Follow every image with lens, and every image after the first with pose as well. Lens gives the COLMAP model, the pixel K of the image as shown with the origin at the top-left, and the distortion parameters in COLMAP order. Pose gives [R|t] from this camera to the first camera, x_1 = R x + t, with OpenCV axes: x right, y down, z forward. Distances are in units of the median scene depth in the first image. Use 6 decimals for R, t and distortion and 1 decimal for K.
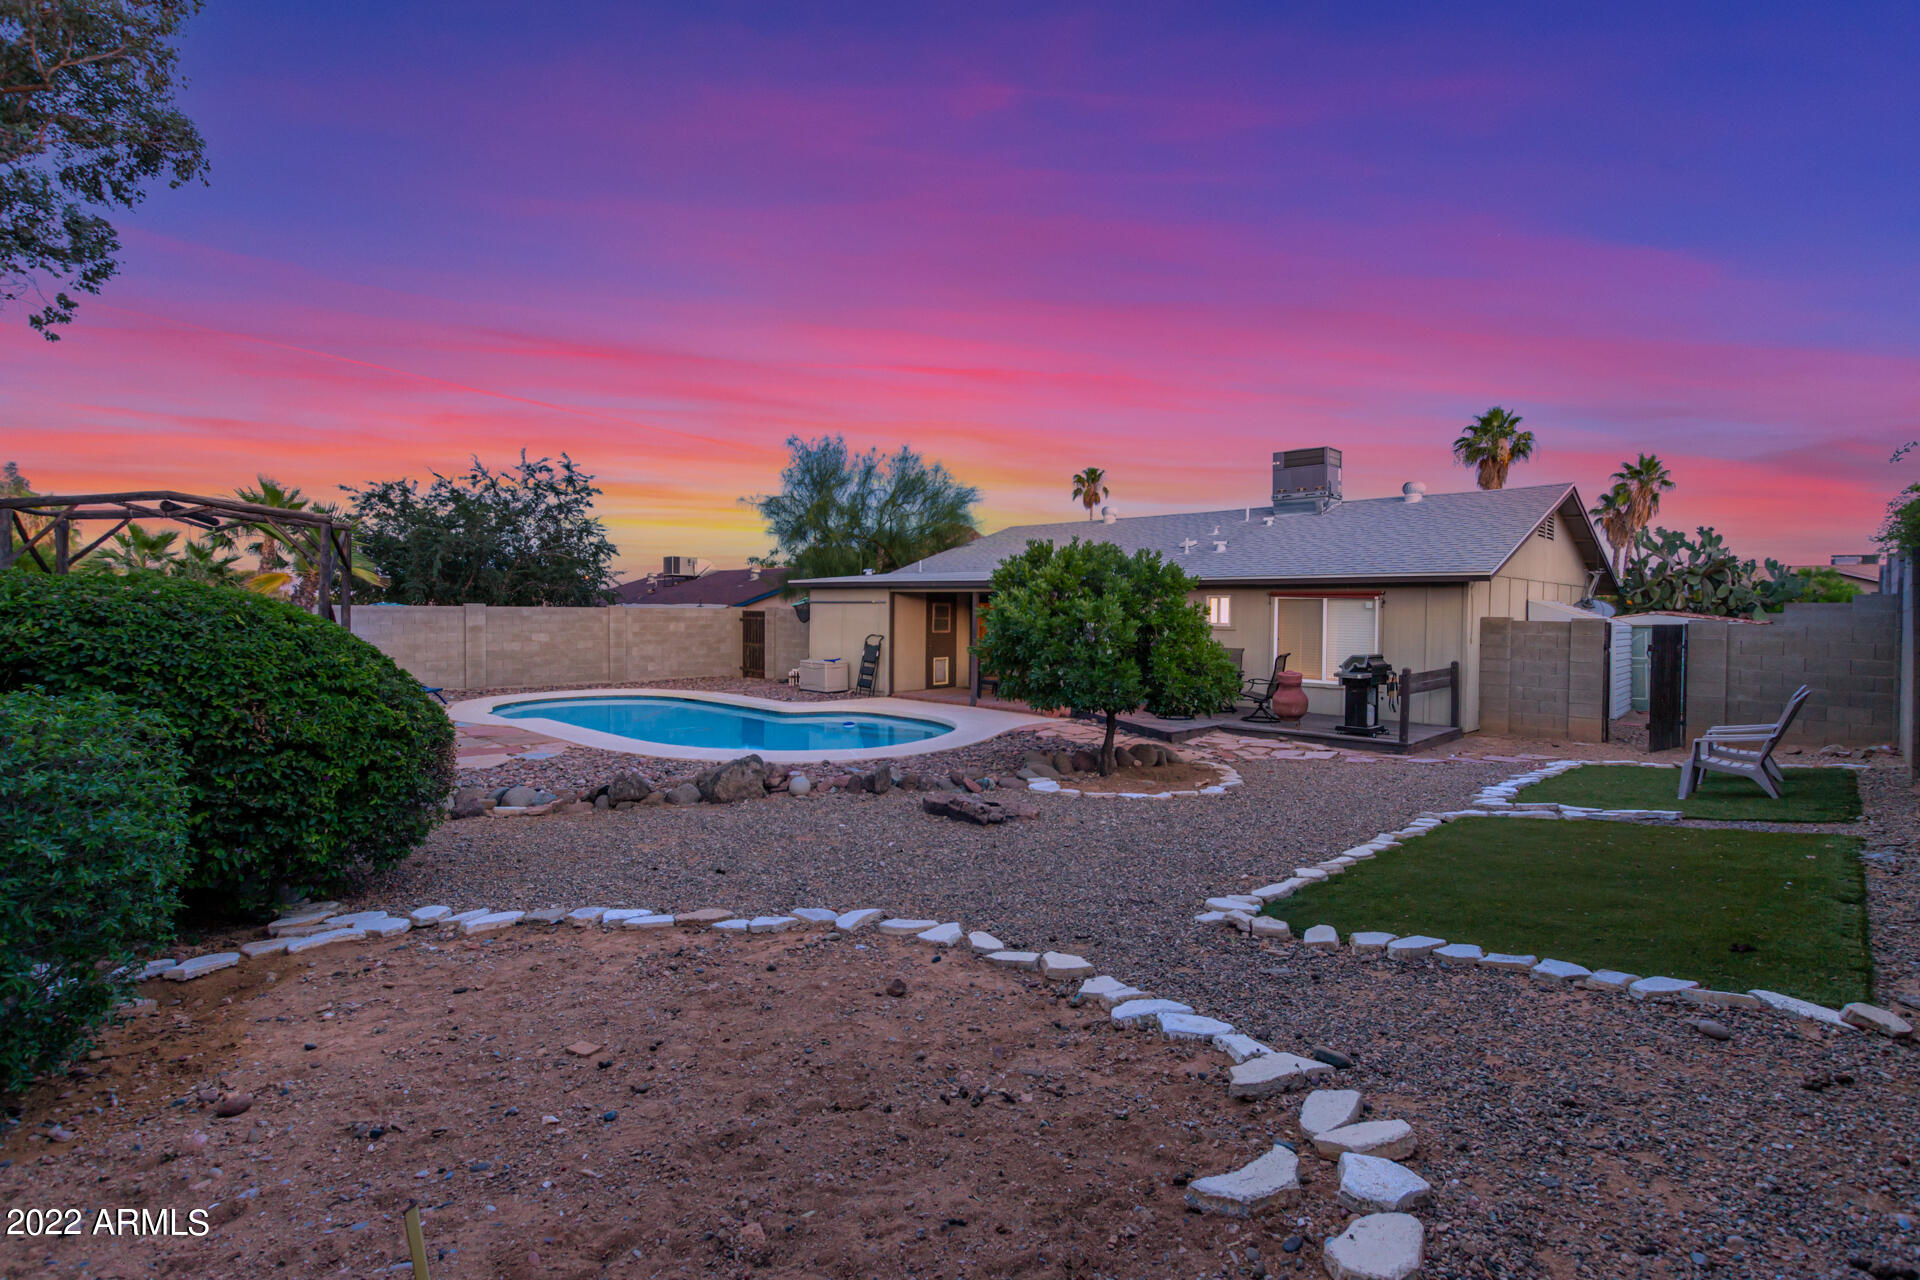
lens RADIAL K [[873.0, 0, 967.0], [0, 873.0, 633.2], [0, 0, 1]] dist [0.005136, -0.002435]
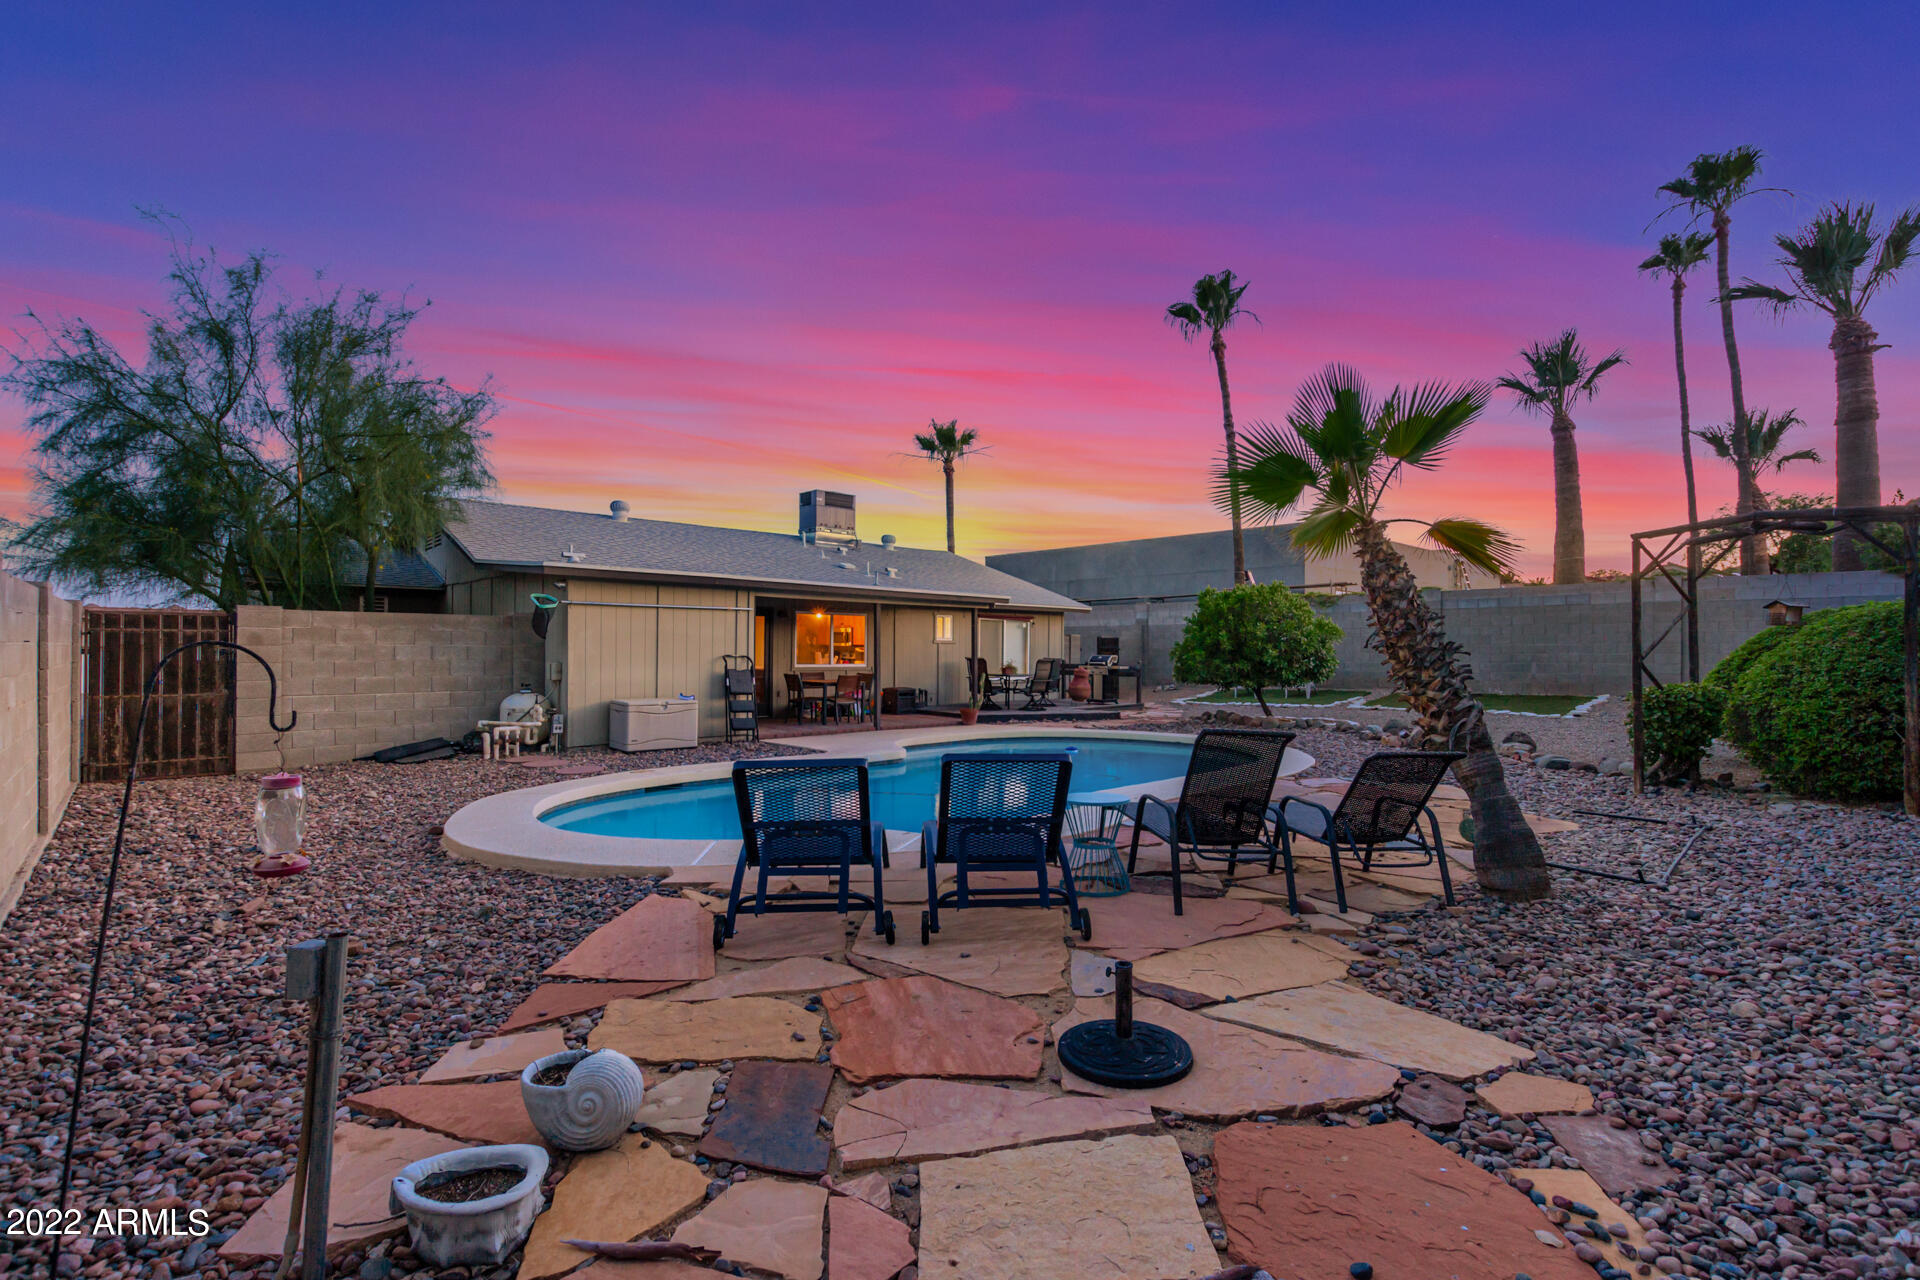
lens RADIAL K [[873.0, 0, 972.1], [0, 873.0, 642.2], [0, 0, 1]] dist [0.005136, -0.002435]
pose [[0.046643, -0.002871, 0.998908, -0.654675], [0.020999, 0.999778, 0.001893, -0.005057], [-0.998691, 0.020888, 0.046693, 0.633045]]
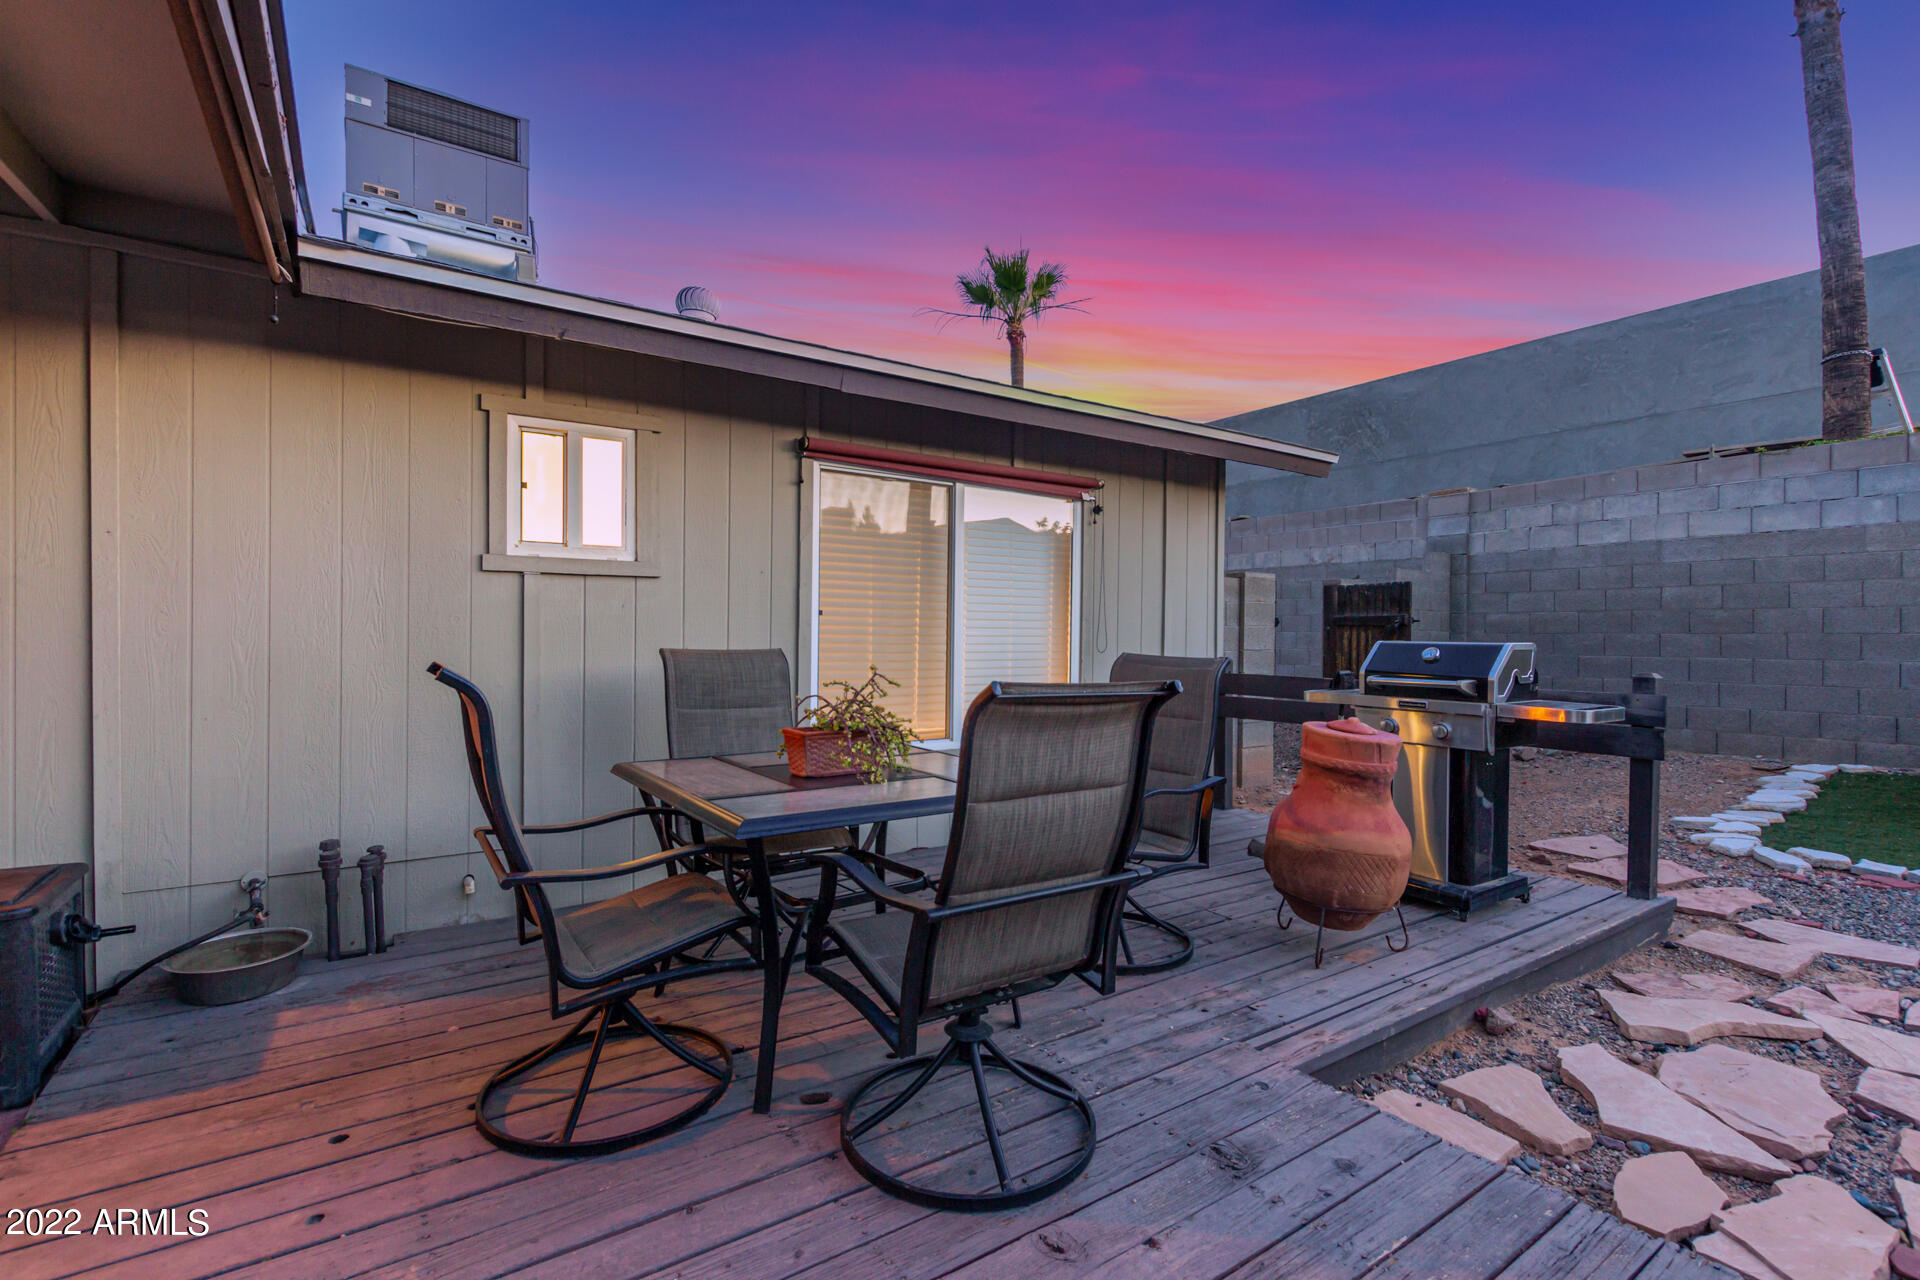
lens RADIAL K [[873.0, 0, 962.8], [0, 873.0, 643.6], [0, 0, 1]] dist [0.005136, -0.002435]
pose [[0.209626, -0.021778, 0.977539, 0.059654], [0.018963, 0.999654, 0.018204, 0.008338], [-0.977598, 0.014721, 0.209966, 0.596912]]
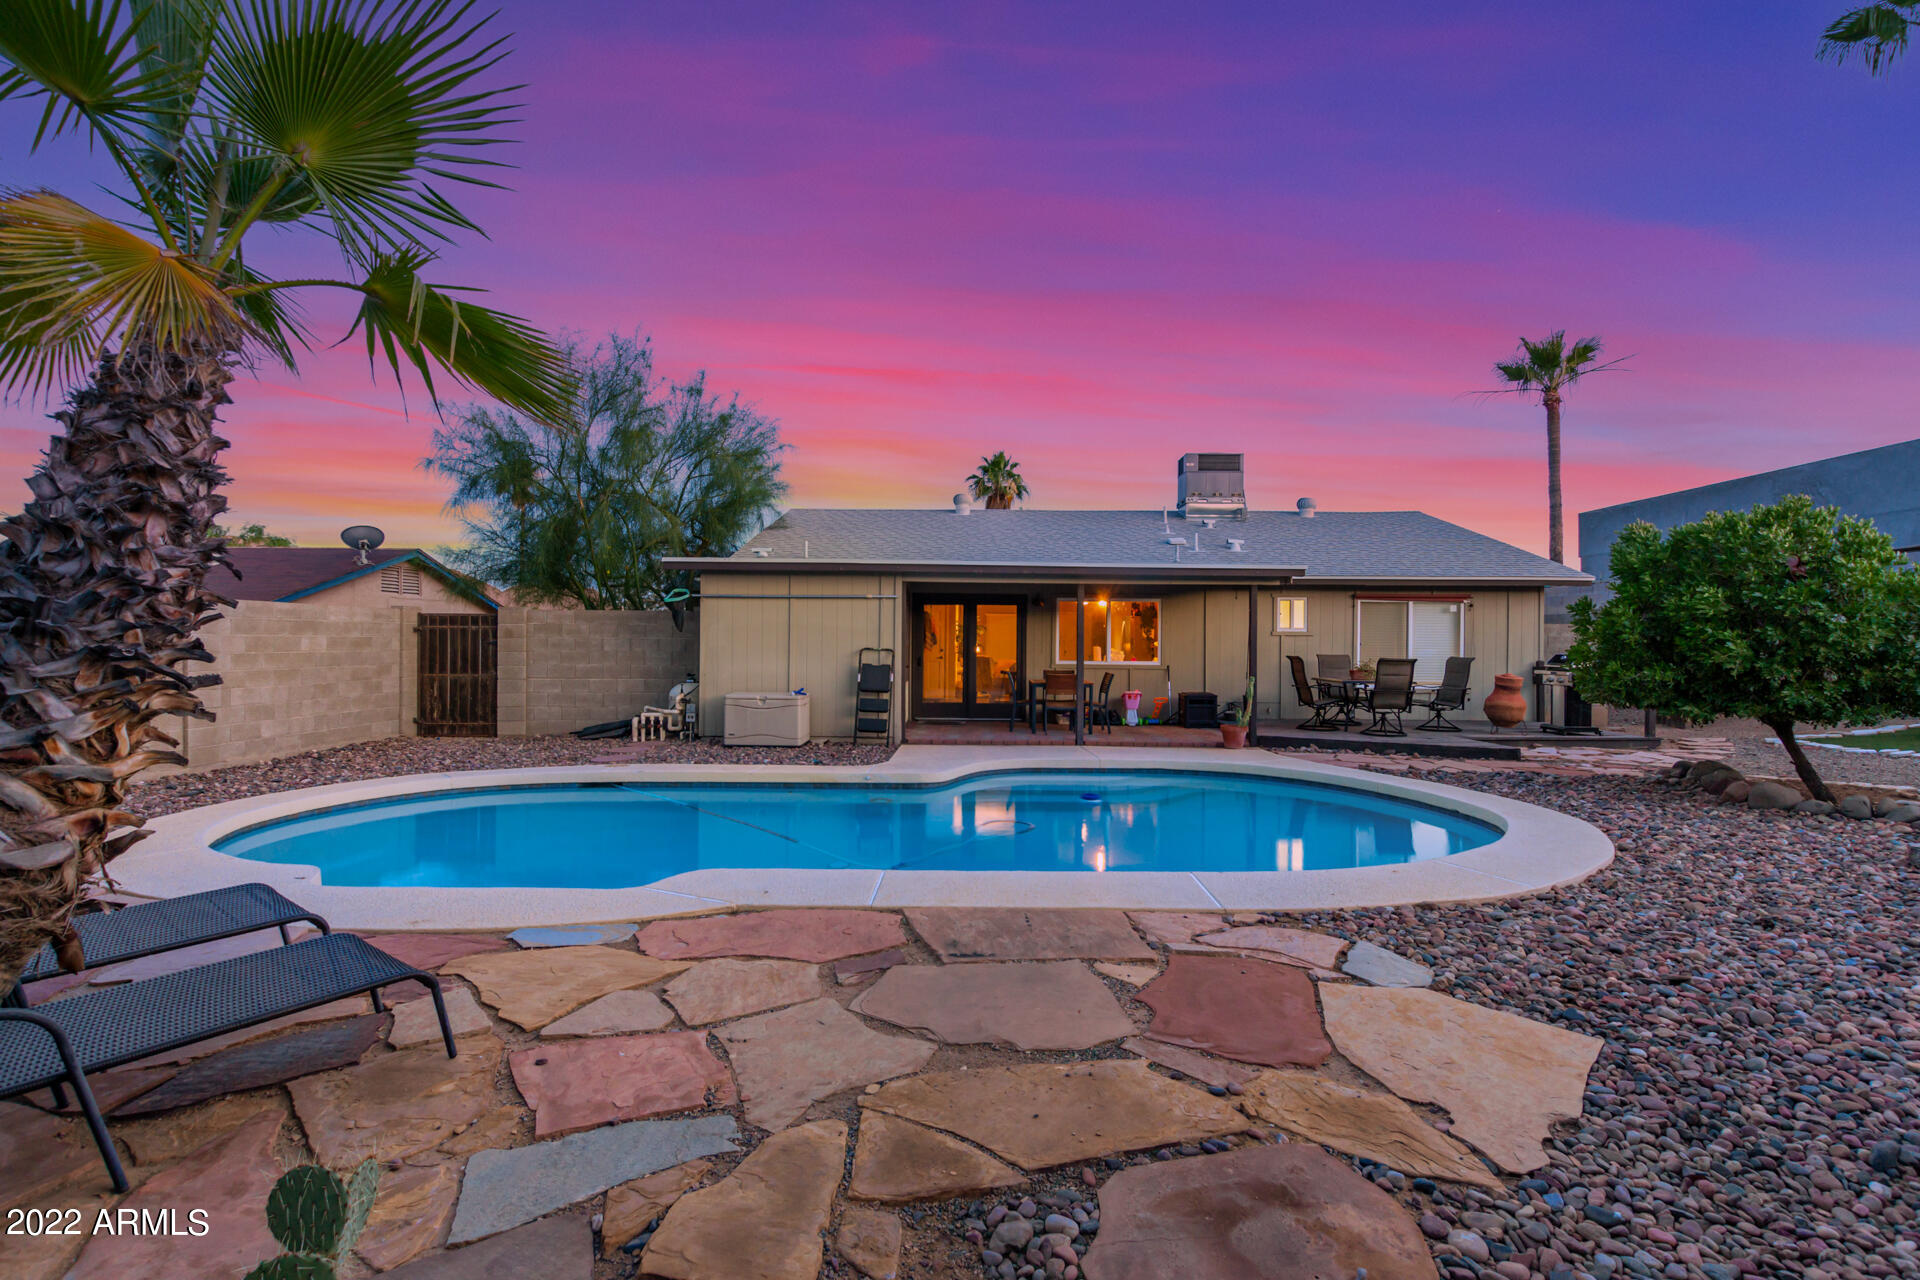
lens RADIAL K [[873.0, 0, 969.6], [0, 873.0, 638.4], [0, 0, 1]] dist [0.005136, -0.002435]
pose [[0.730213, -0.002720, 0.683214, -0.399396], [0.019333, 0.999674, -0.016683, 0.005247], [-0.682946, 0.025391, 0.730027, 0.398713]]
